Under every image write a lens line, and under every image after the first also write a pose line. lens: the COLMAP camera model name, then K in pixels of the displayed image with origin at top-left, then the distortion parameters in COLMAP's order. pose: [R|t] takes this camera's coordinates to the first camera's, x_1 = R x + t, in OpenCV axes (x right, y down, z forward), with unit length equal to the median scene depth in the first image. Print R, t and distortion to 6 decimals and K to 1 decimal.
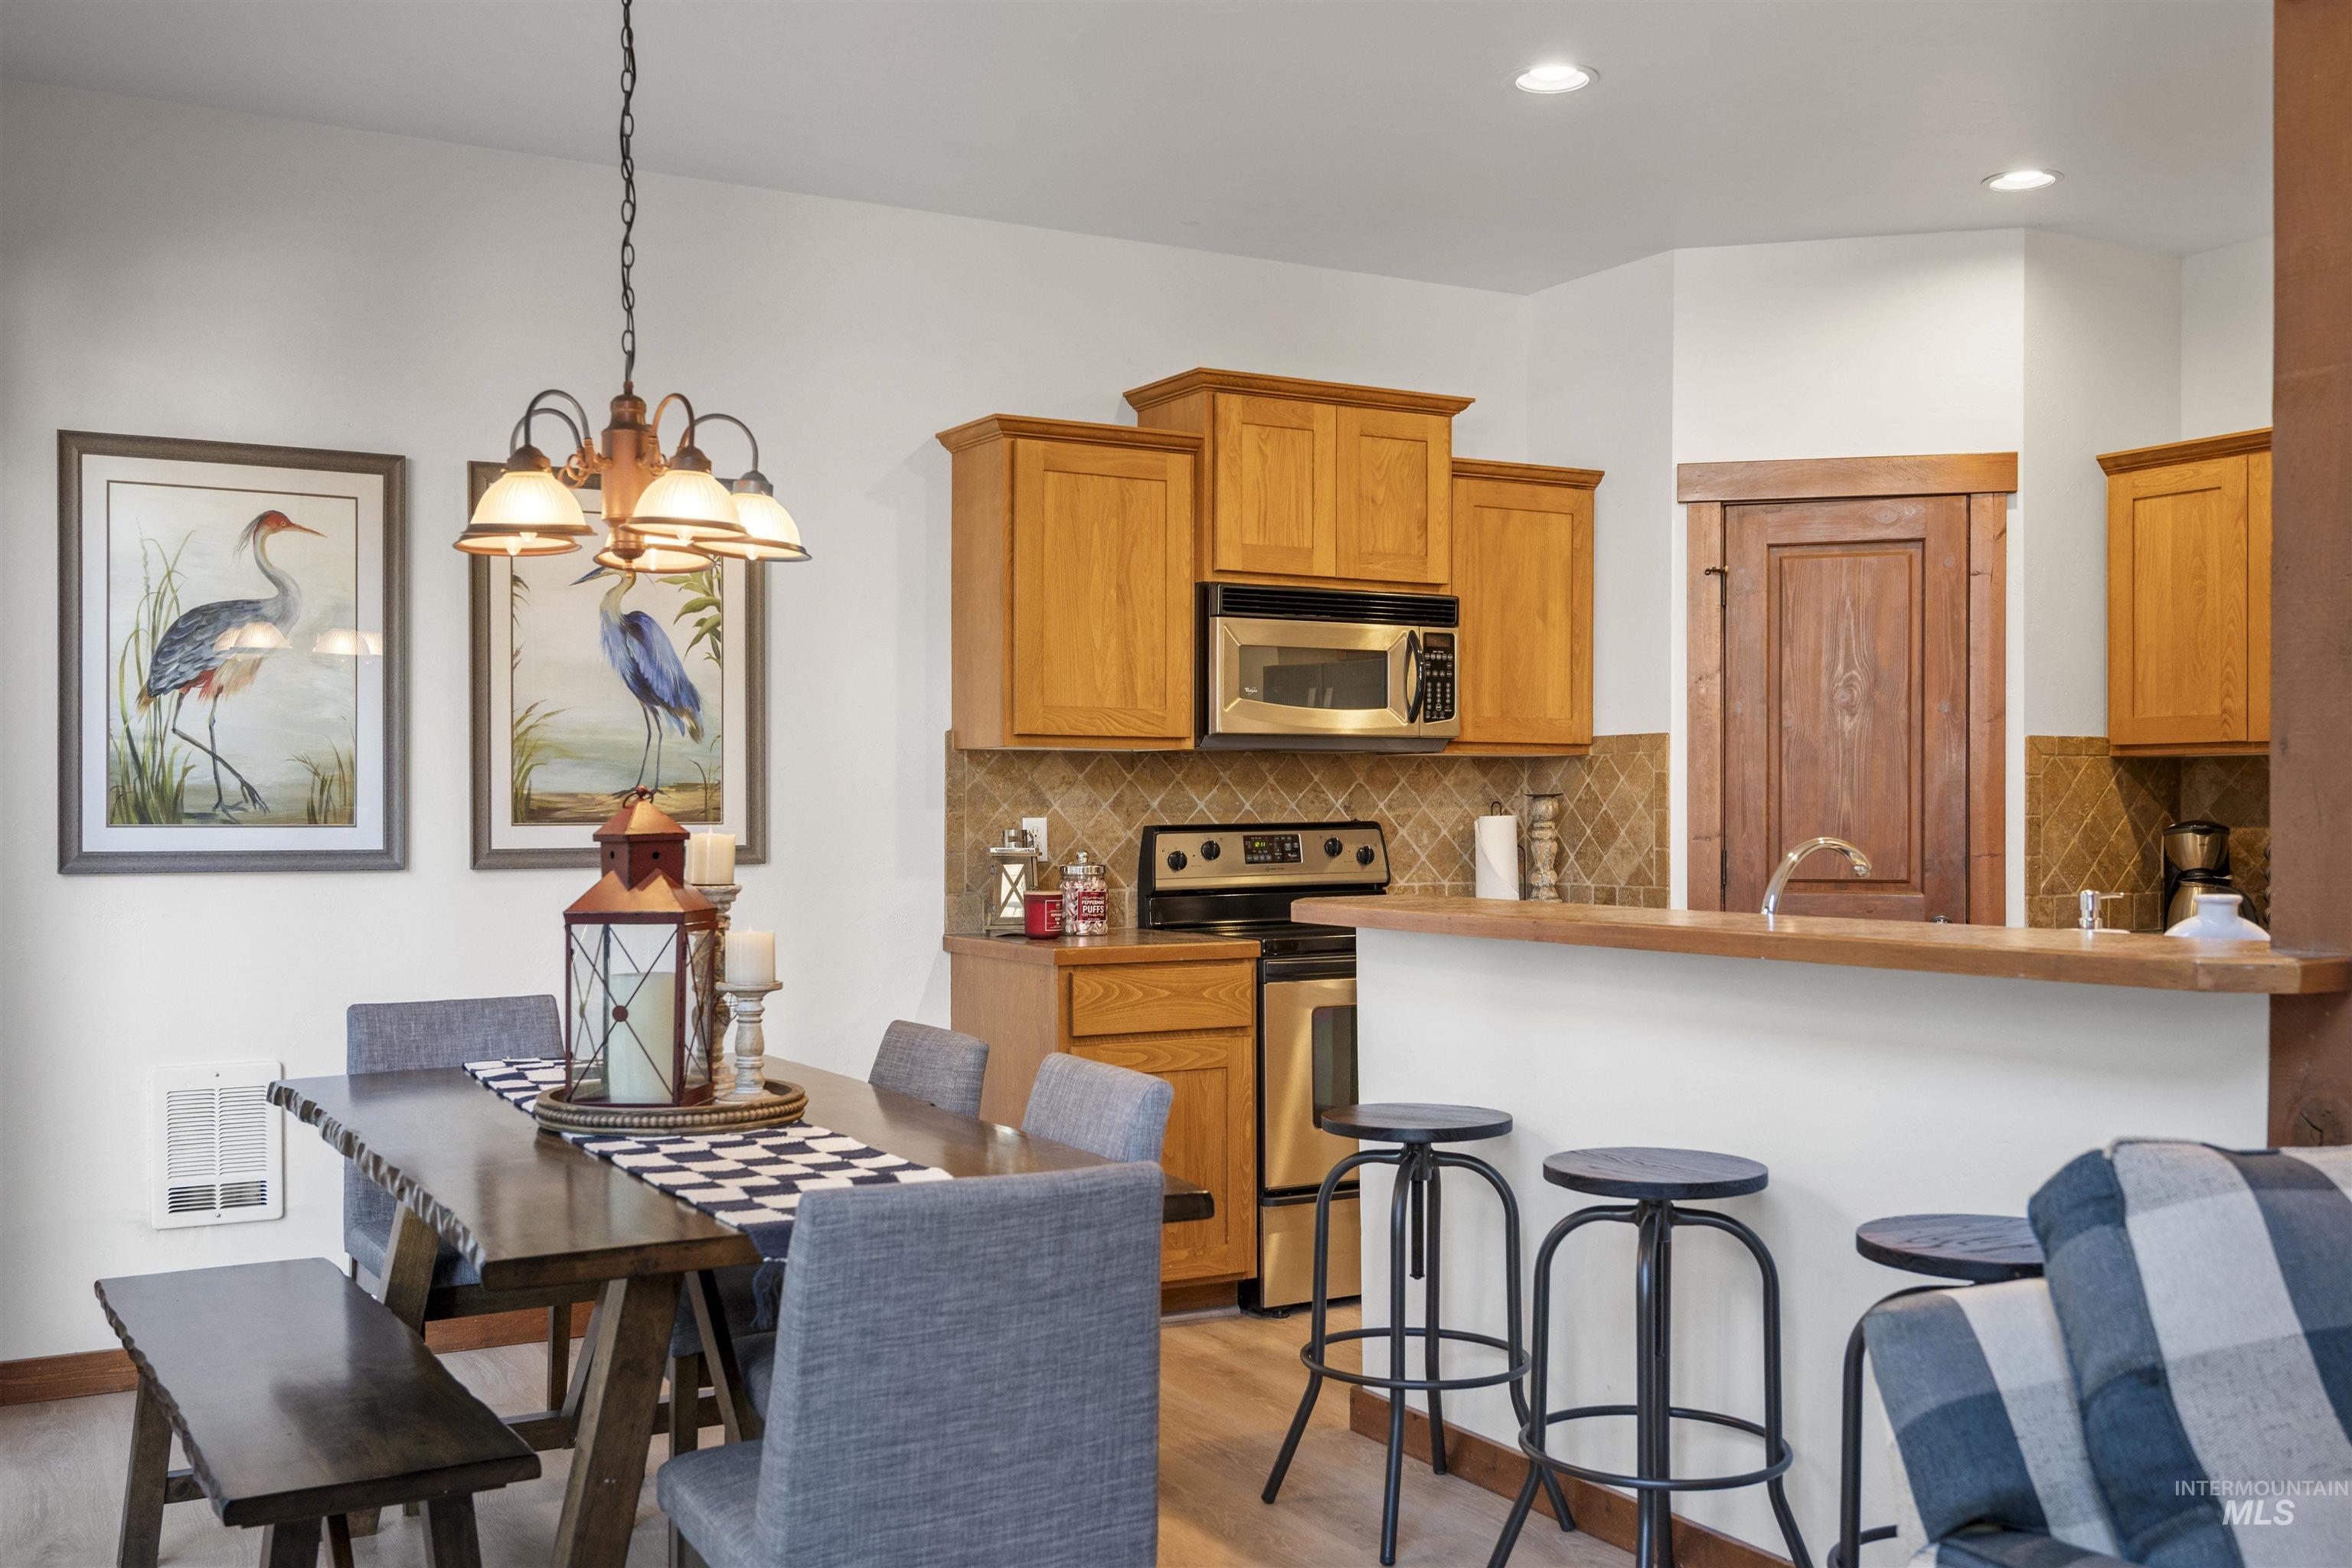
lens RADIAL K [[2212.2, 0, 1179.0], [0, 2212.2, 816.3], [0, 0, 1]] dist [0.002934, 0.000000]
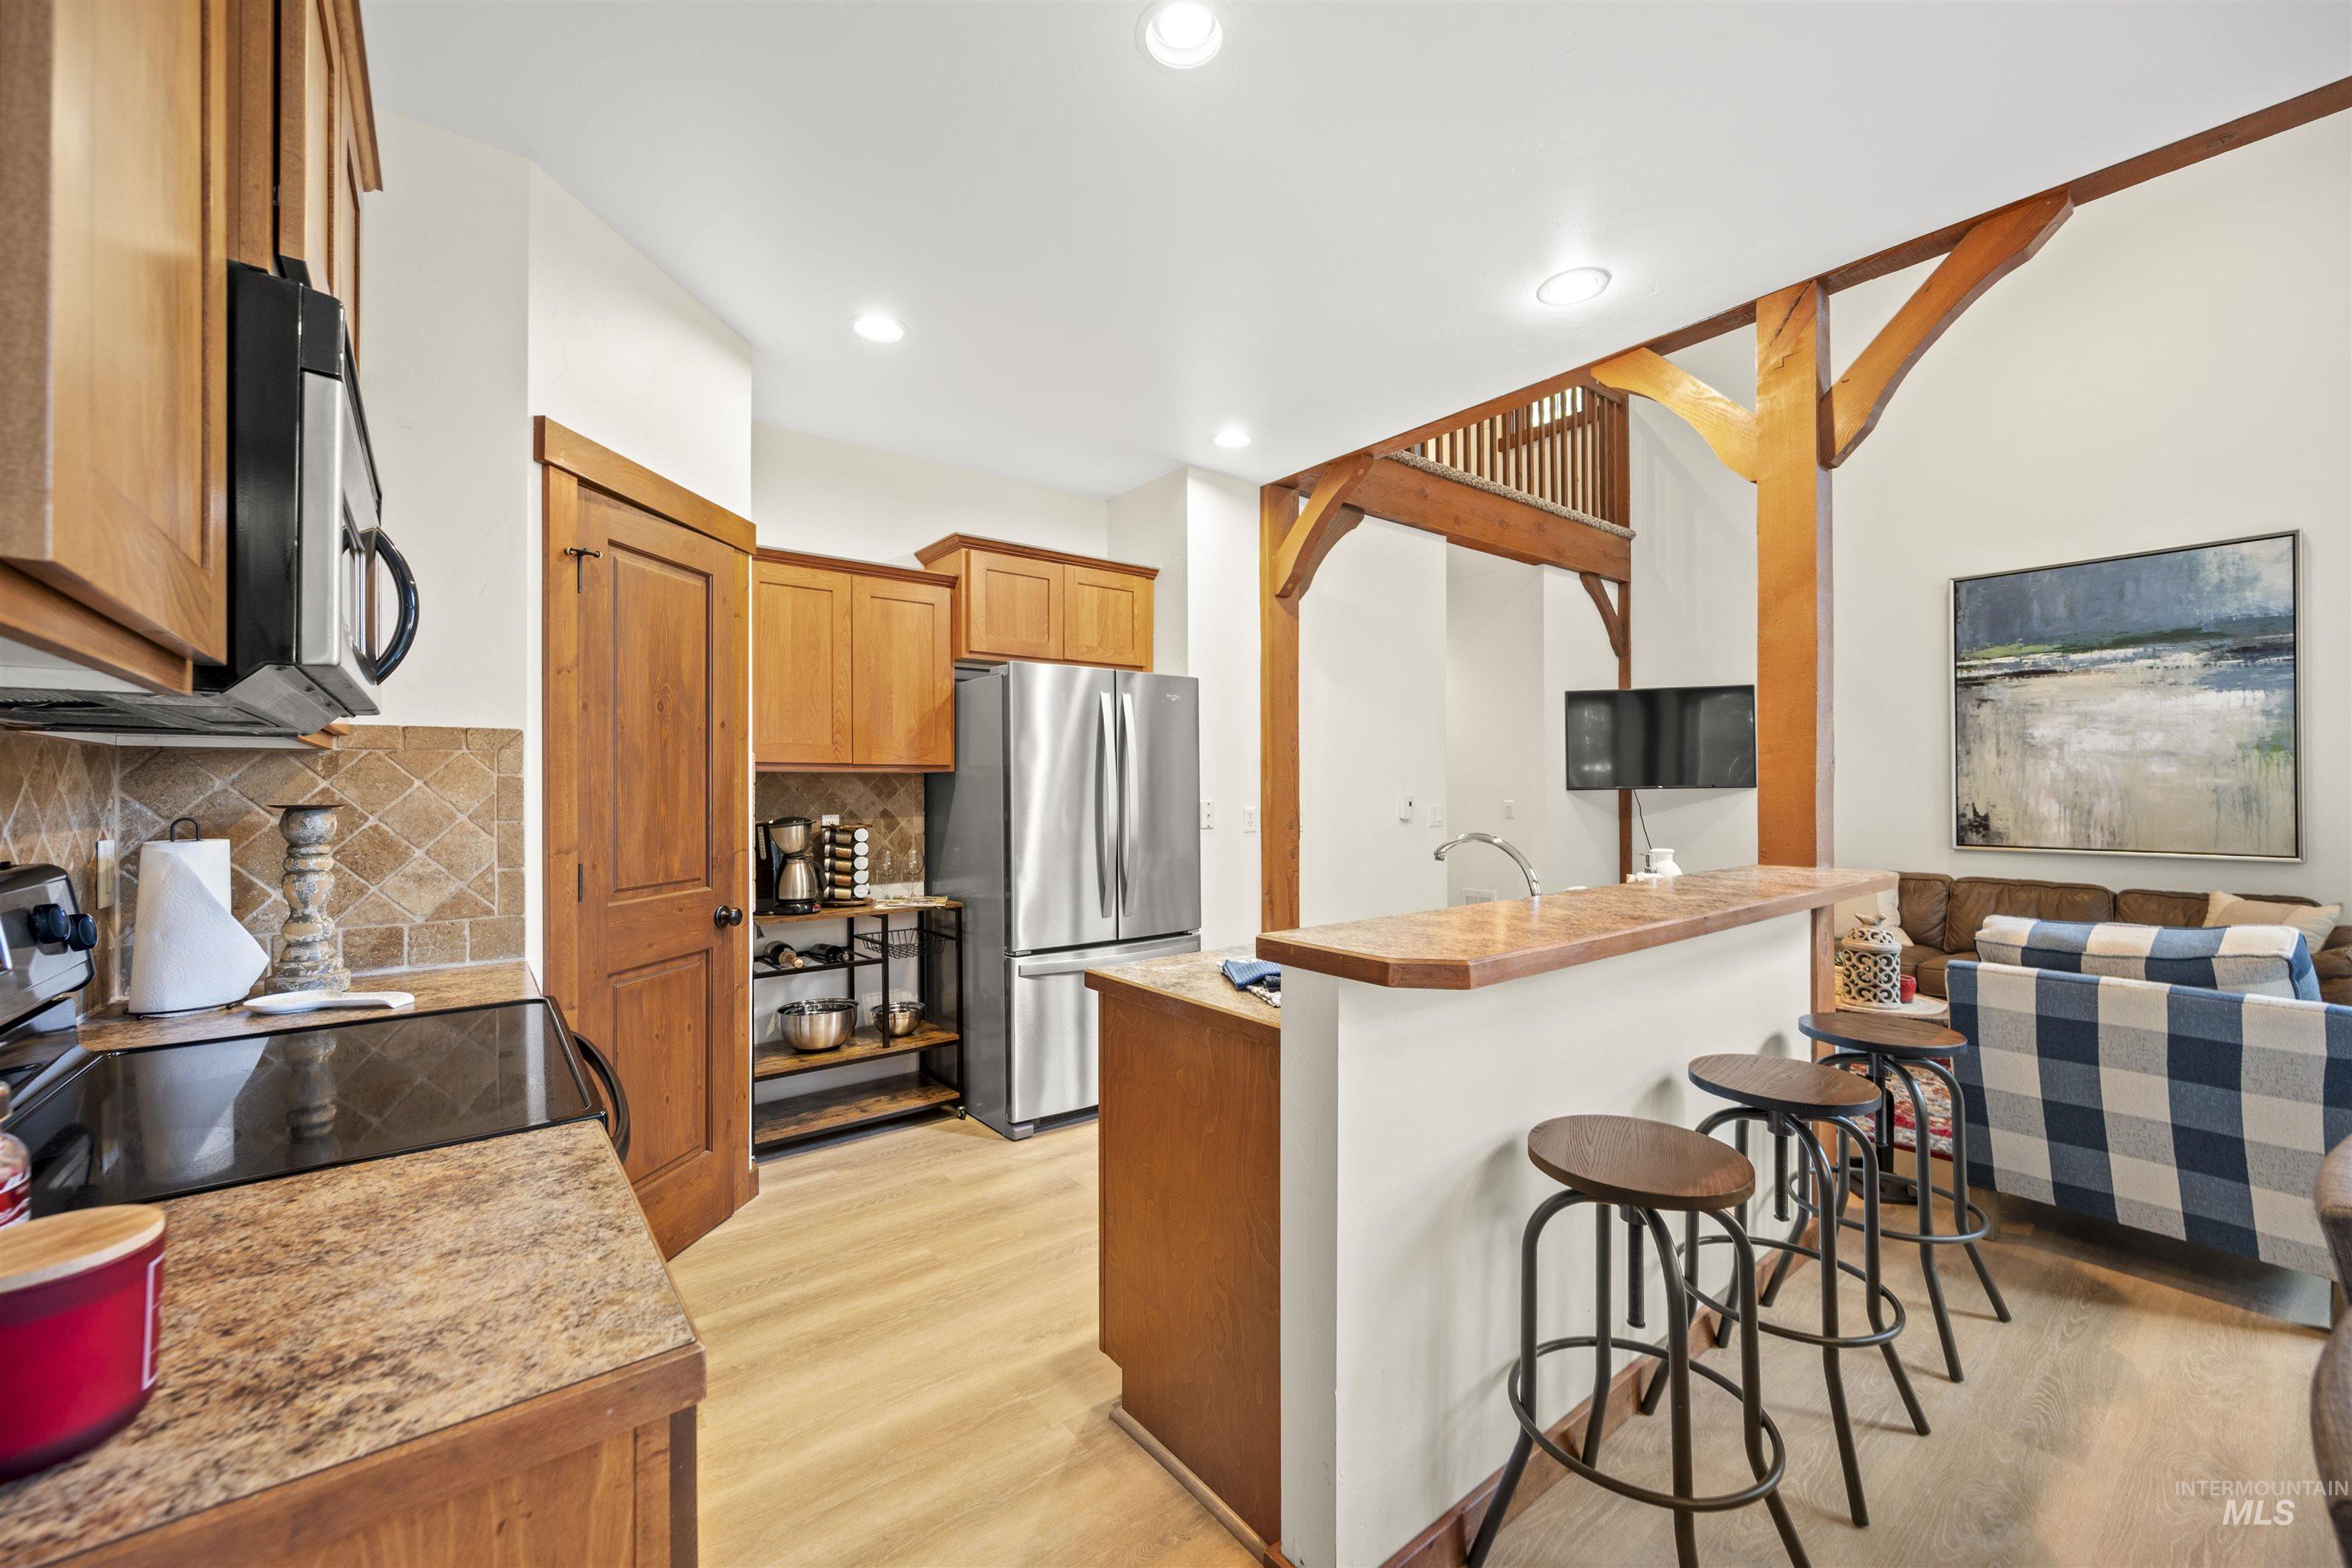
lens RADIAL K [[942.0, 0, 1169.6], [0, 942.0, 785.6], [0, 0, 1]] dist [-0.003335, 0.001913]
pose [[-0.153106, 0.006208, 0.988190, -0.212114], [0.009785, 0.999941, -0.004766, -0.015446], [-0.988161, 0.008940, -0.153158, 1.003541]]
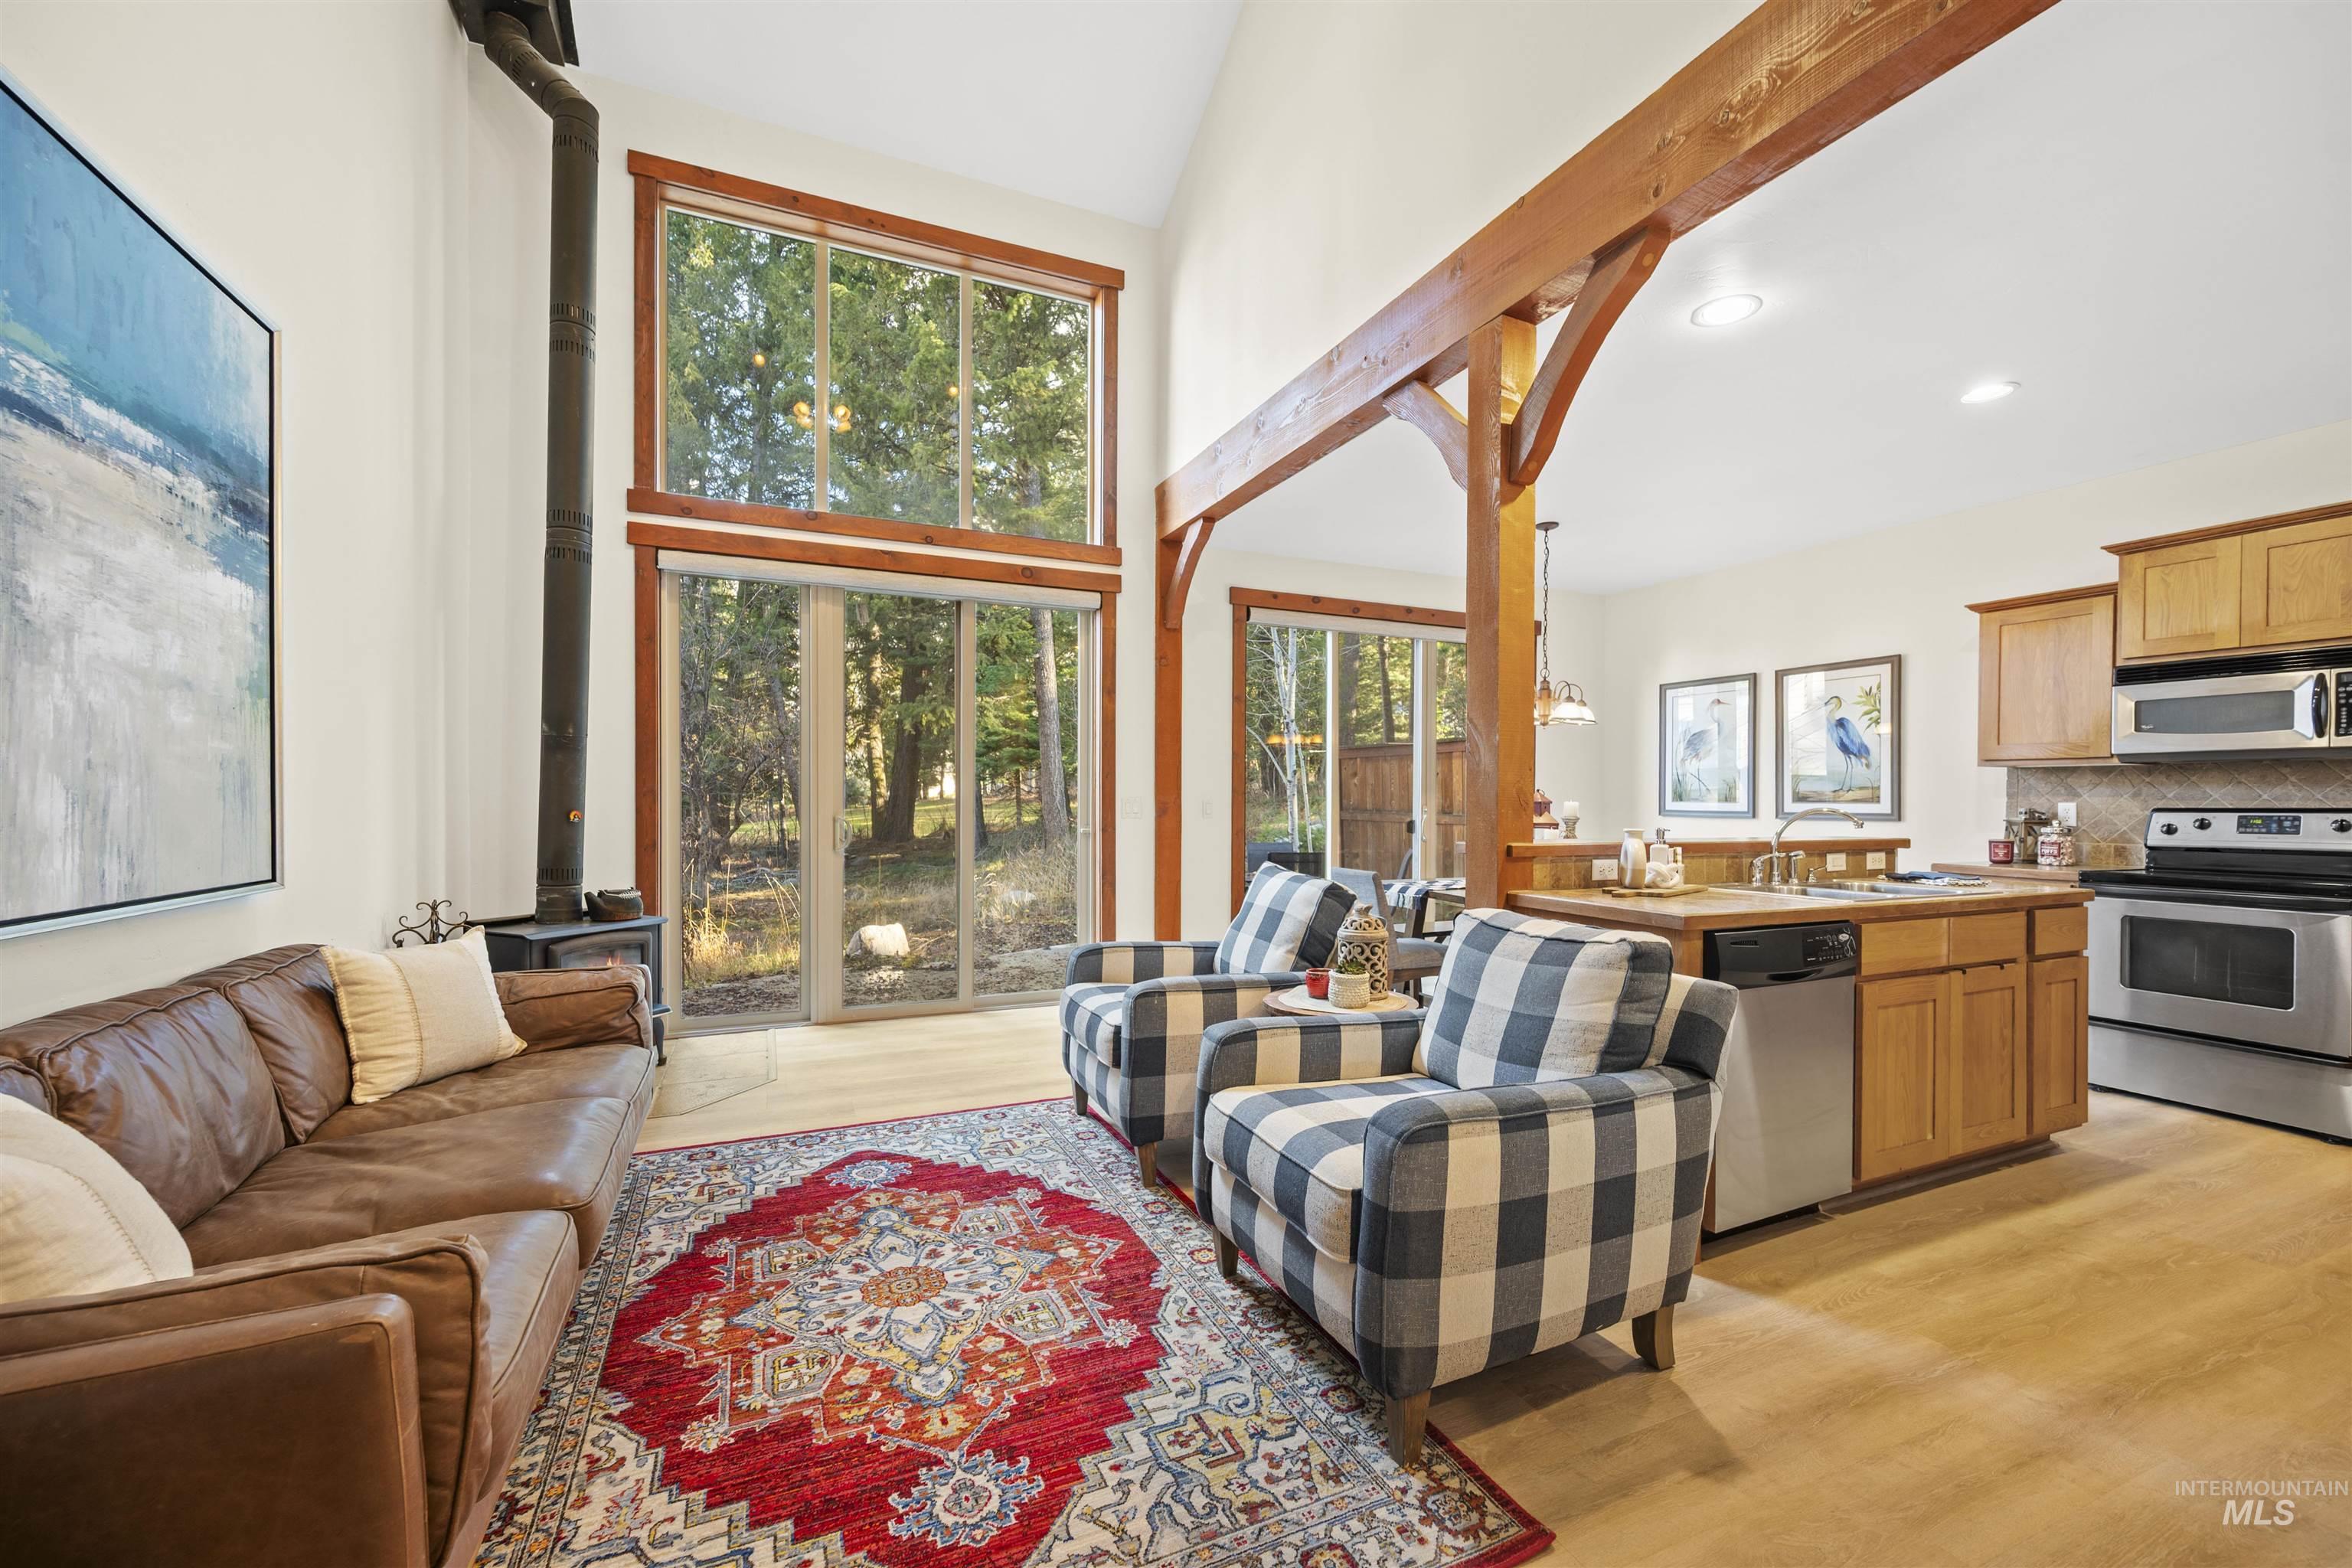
lens RADIAL K [[942.0, 0, 1187.8], [0, 942.0, 813.8], [0, 0, 1]] dist [-0.003335, 0.001913]
pose [[-0.096914, 0.016669, -0.995153, 0.933705], [-0.011289, 0.999777, 0.017846, 0.005063], [0.995229, 0.012964, -0.096704, 0.398489]]
